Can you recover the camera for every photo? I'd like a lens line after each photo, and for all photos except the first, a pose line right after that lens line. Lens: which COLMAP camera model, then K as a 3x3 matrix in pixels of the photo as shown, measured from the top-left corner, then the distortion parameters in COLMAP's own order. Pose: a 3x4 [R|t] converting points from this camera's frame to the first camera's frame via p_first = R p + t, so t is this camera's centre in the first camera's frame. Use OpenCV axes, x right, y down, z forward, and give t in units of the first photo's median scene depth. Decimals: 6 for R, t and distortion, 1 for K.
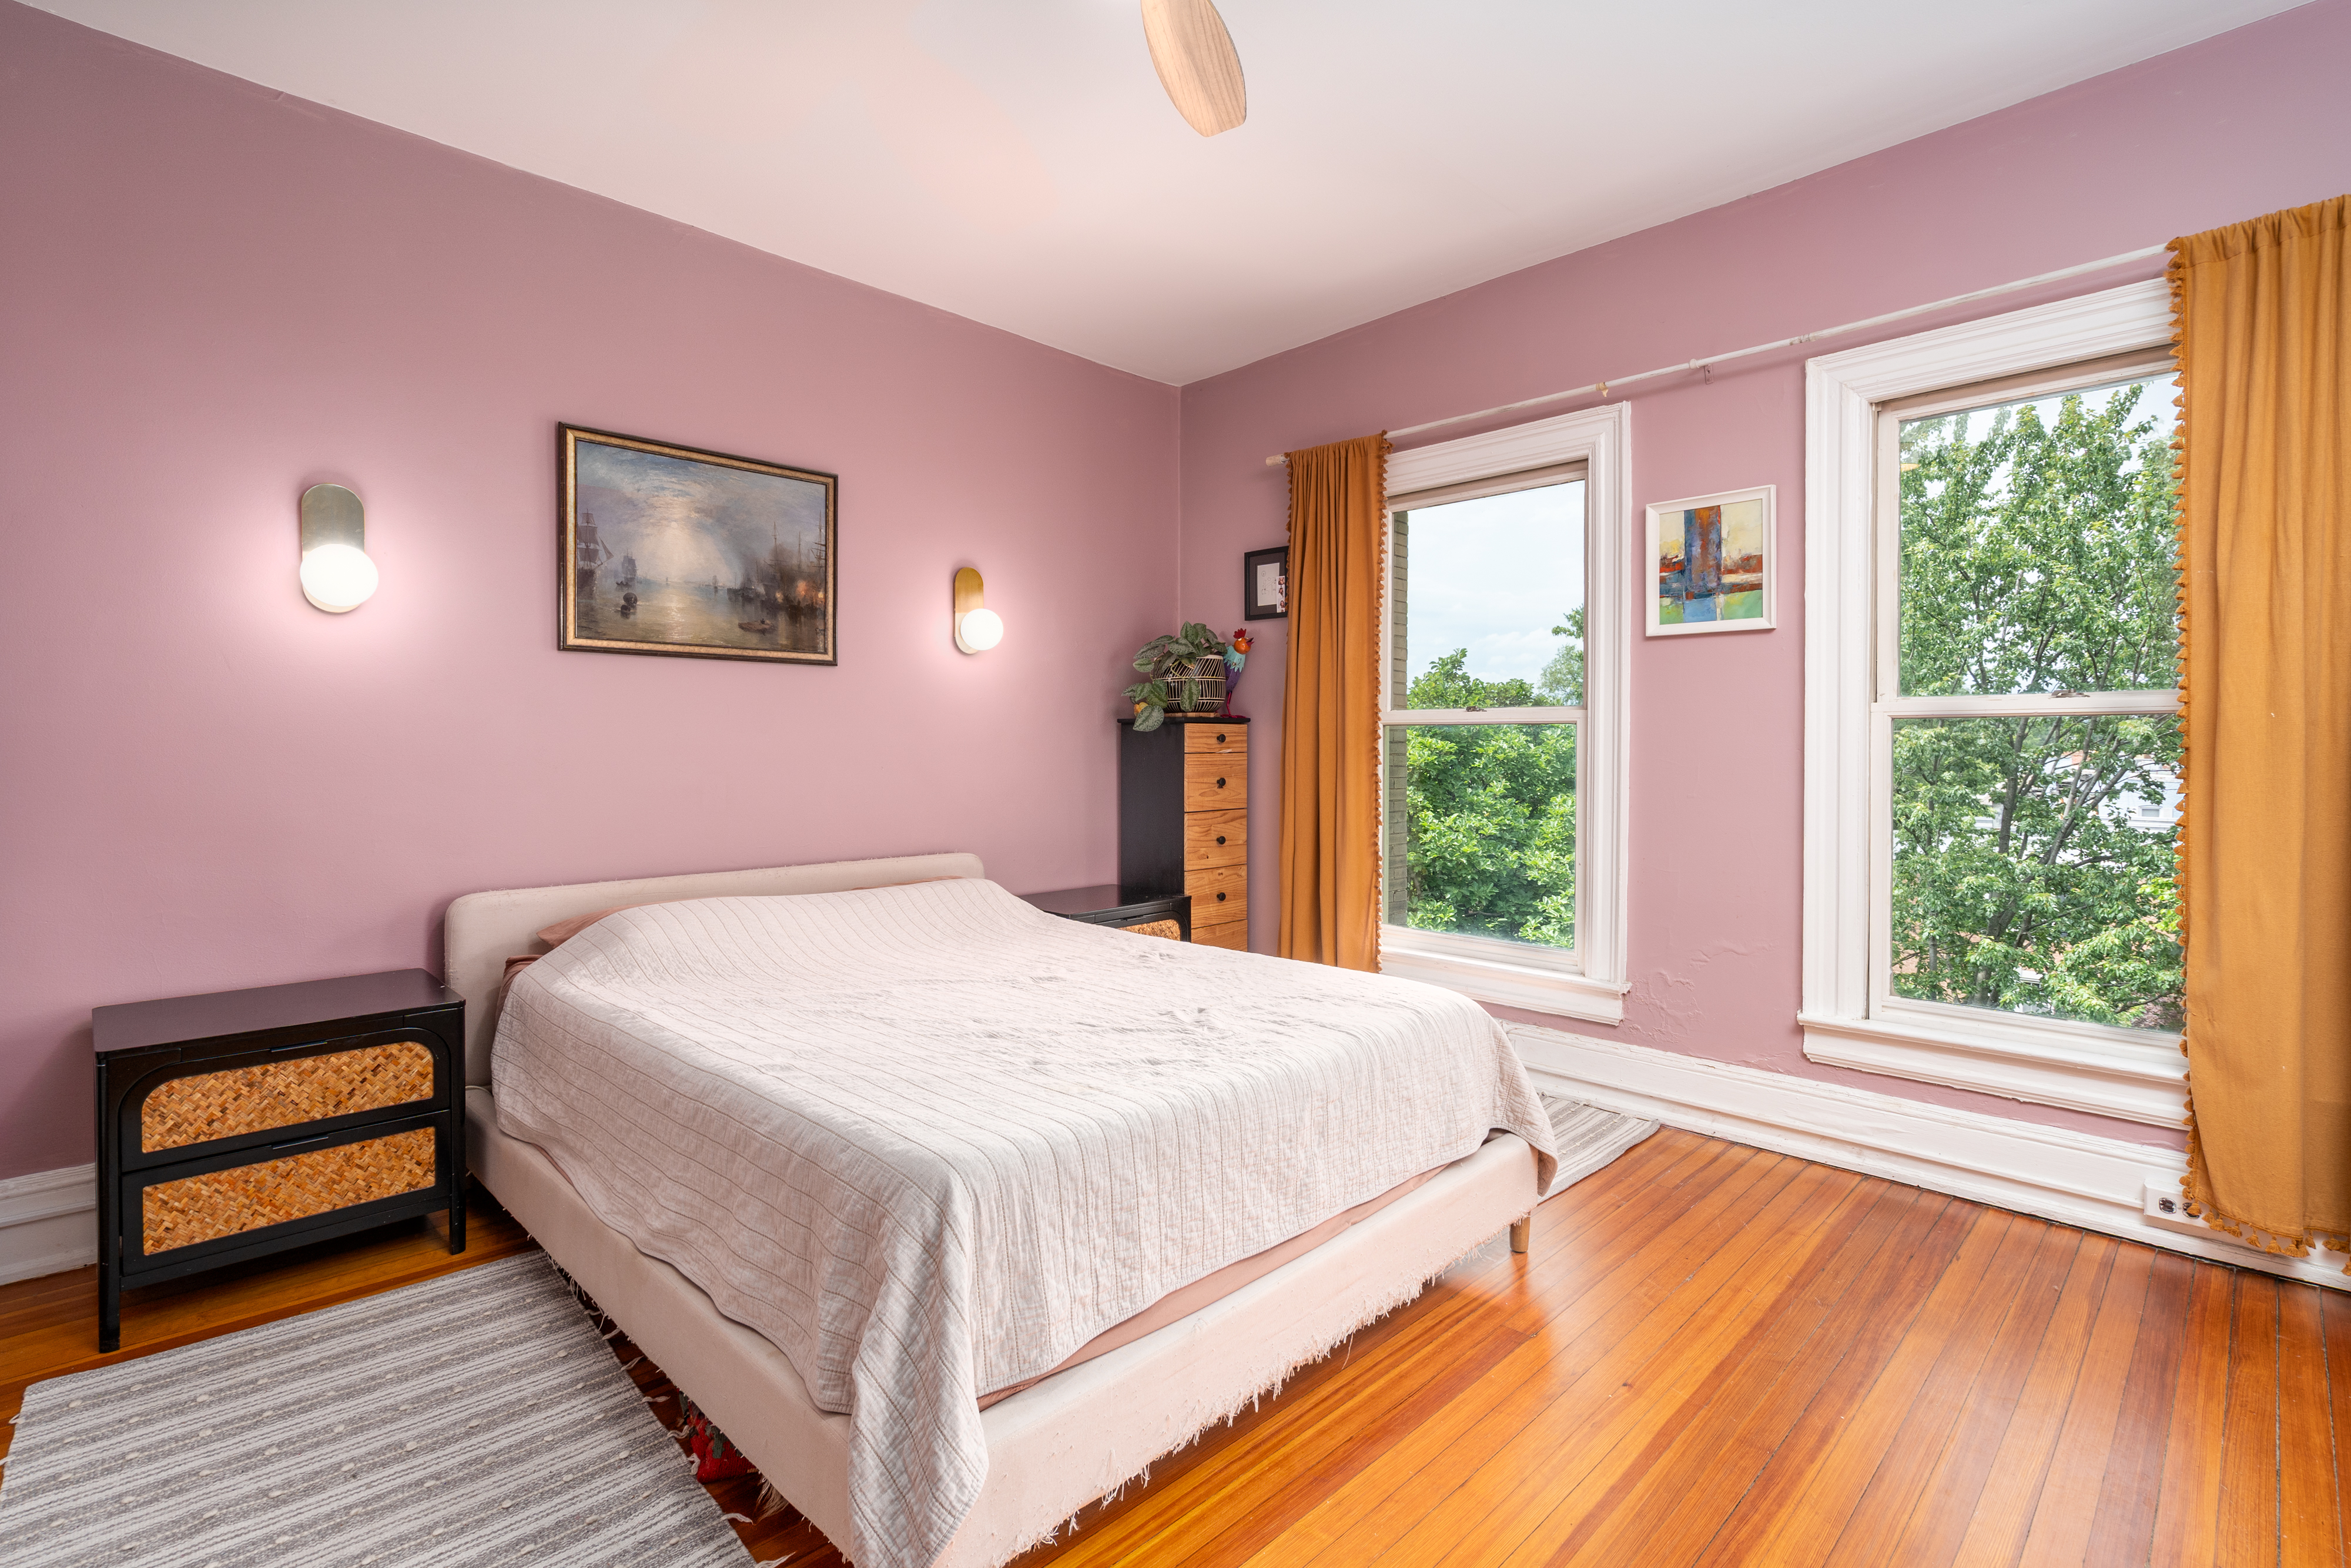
lens RADIAL K [[1080.4, 0, 1186.0], [0, 1080.4, 761.9], [0, 0, 1]] dist [-0.003358, 0.001046]
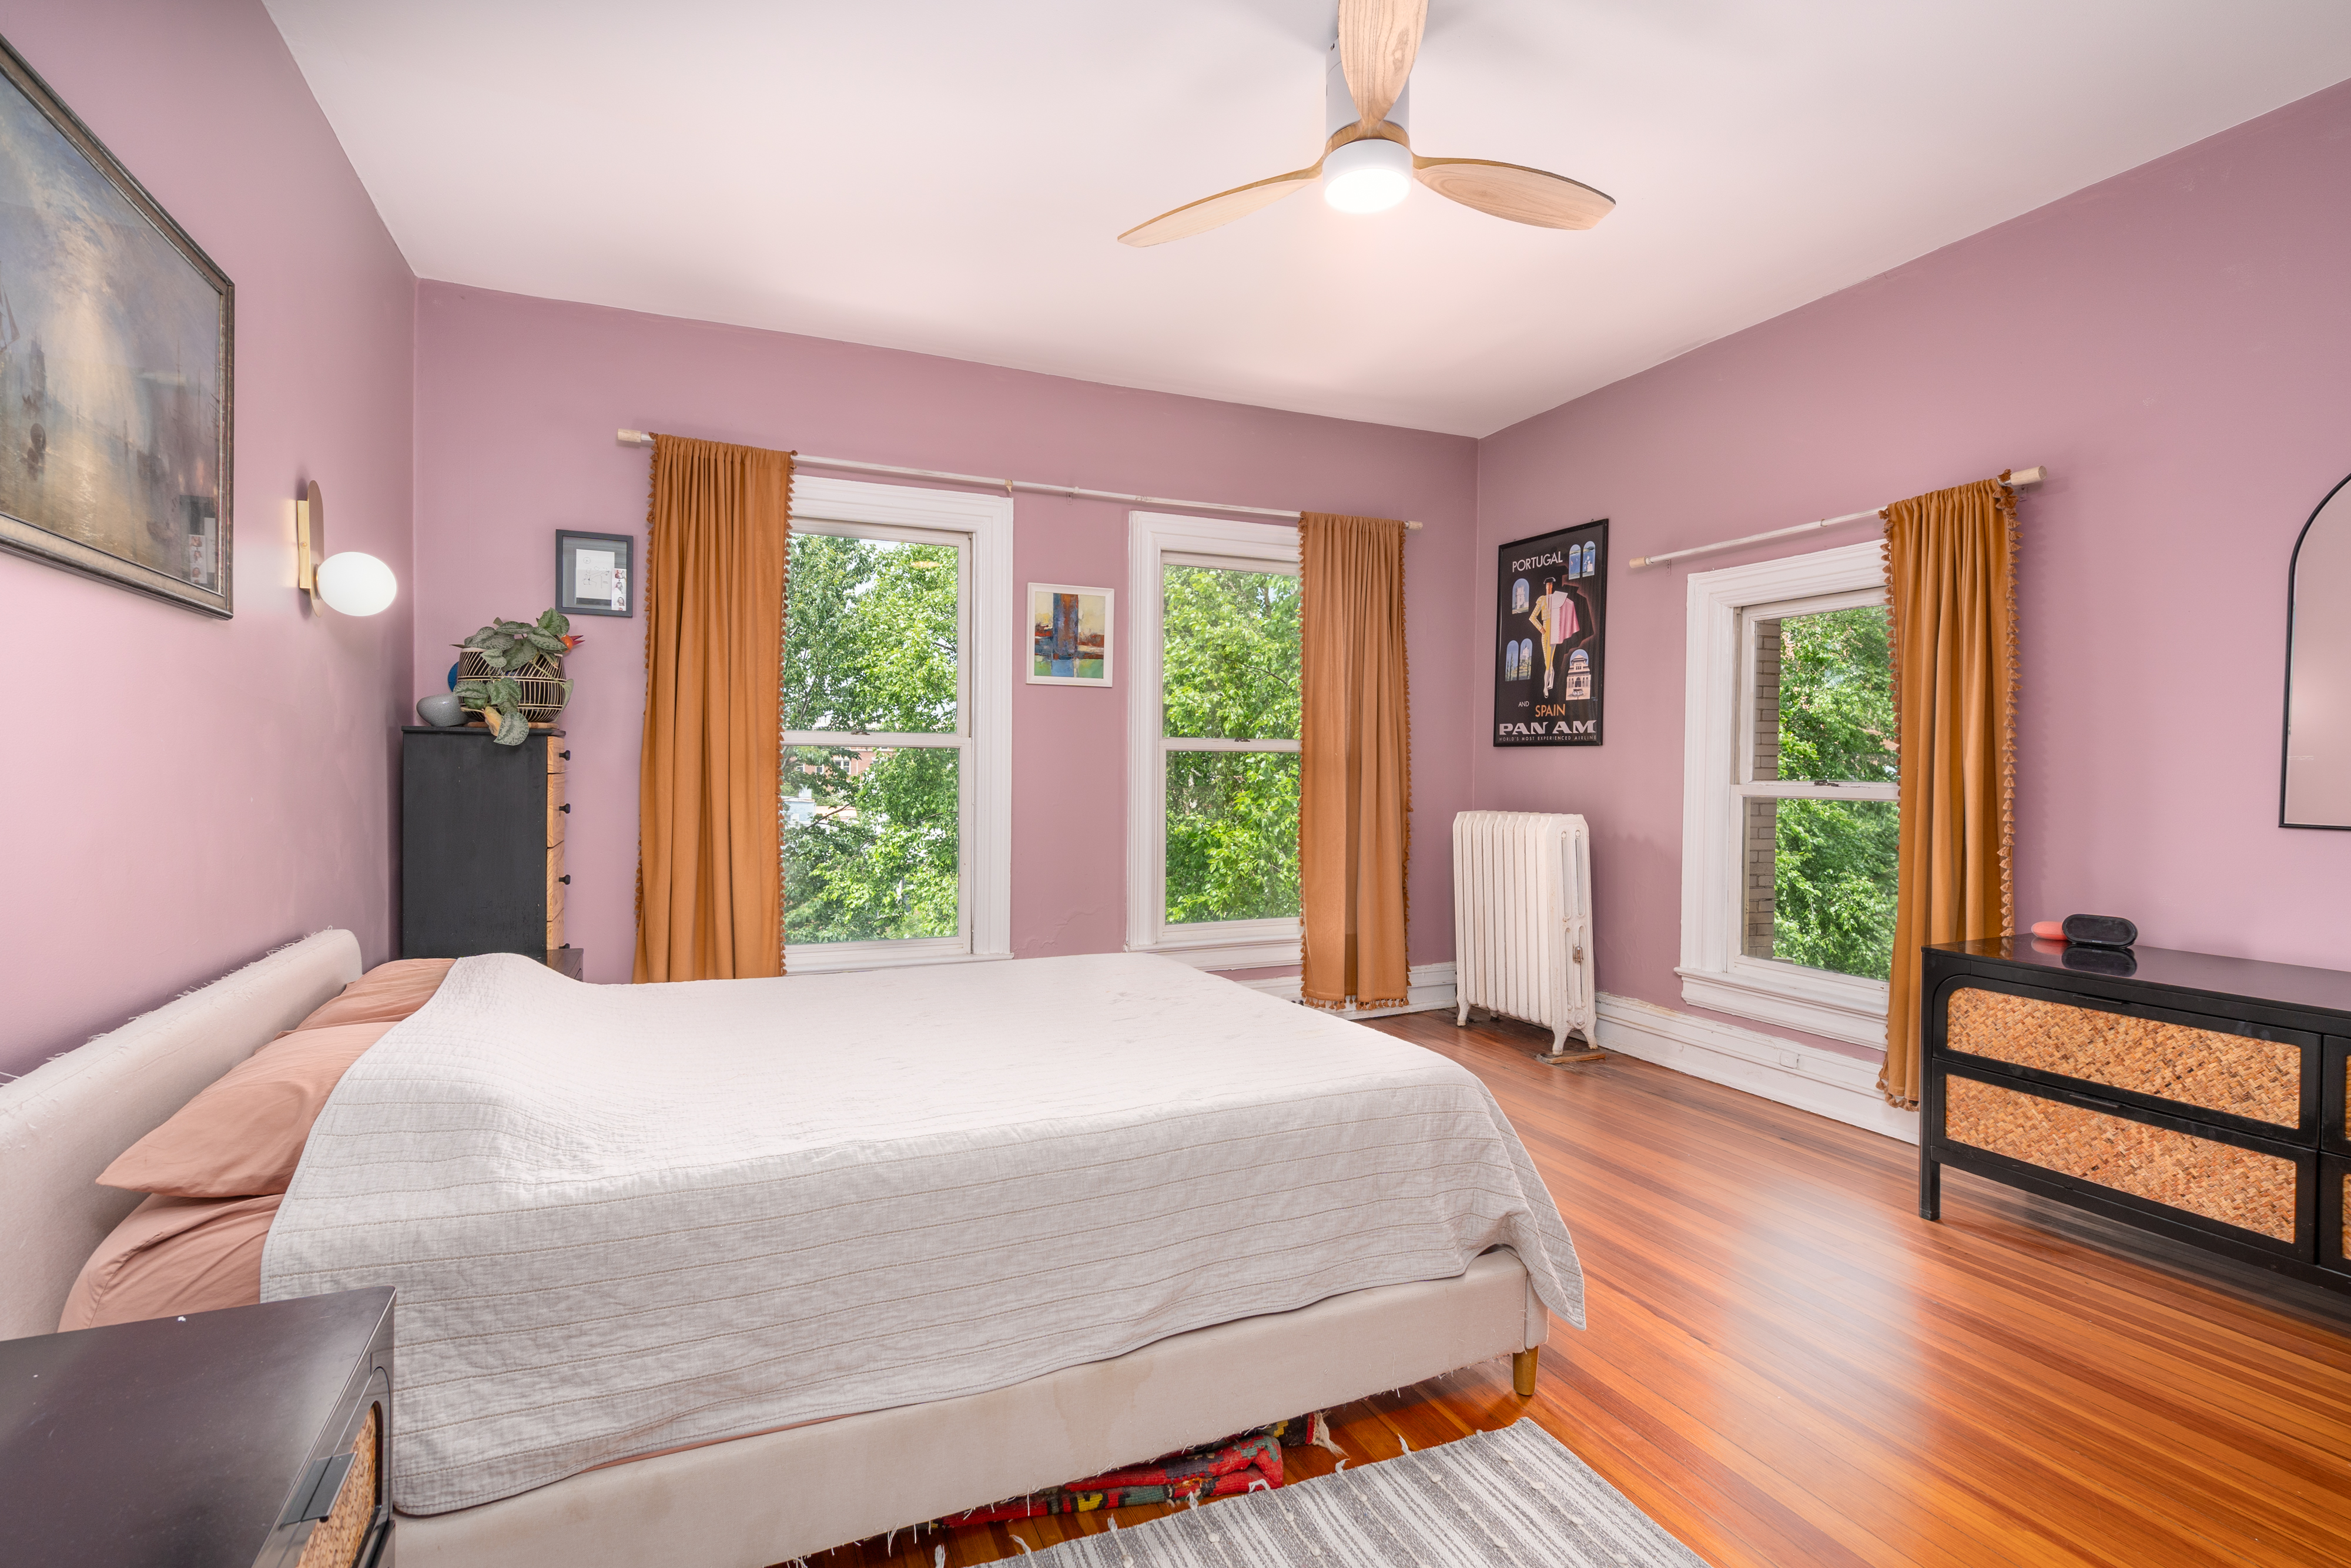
lens RADIAL K [[1080.4, 0, 1180.8], [0, 1080.4, 781.8], [0, 0, 1]] dist [-0.003358, 0.001046]
pose [[0.354767, -0.008644, 0.934915, -0.746329], [0.011416, 0.999923, 0.004914, -0.002097], [-0.934885, 0.008930, 0.354838, 0.375980]]
